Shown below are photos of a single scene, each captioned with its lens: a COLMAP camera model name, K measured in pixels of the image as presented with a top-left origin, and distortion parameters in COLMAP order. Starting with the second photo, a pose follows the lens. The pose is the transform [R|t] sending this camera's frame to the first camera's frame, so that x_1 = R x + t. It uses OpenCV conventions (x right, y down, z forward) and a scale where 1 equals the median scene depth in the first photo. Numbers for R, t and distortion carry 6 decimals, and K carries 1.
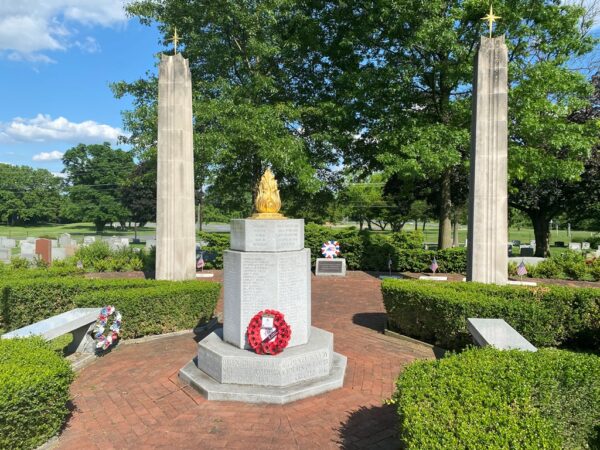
lens RADIAL K [[447.5, 0, 302.0], [0, 447.5, 223.3], [0, 0, 1]] dist [0.010451, -0.000441]
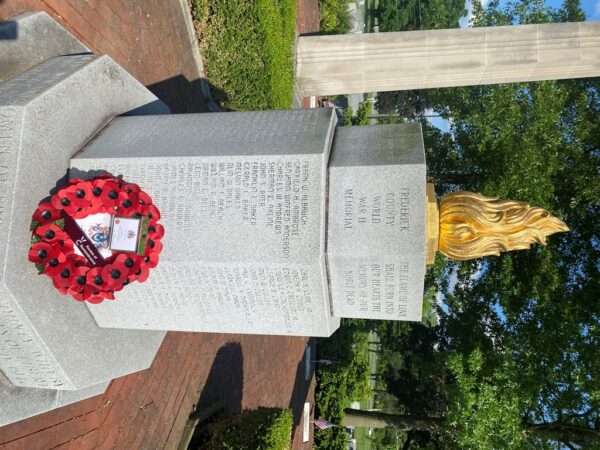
lens RADIAL K [[447.5, 0, 296.0], [0, 447.5, 227.2], [0, 0, 1]] dist [0.010451, -0.000441]
pose [[-0.003891, 0.999941, 0.010124, -0.057034], [-0.984402, -0.005611, 0.175845, 0.018839], [0.175892, -0.009282, 0.984366, 0.449014]]
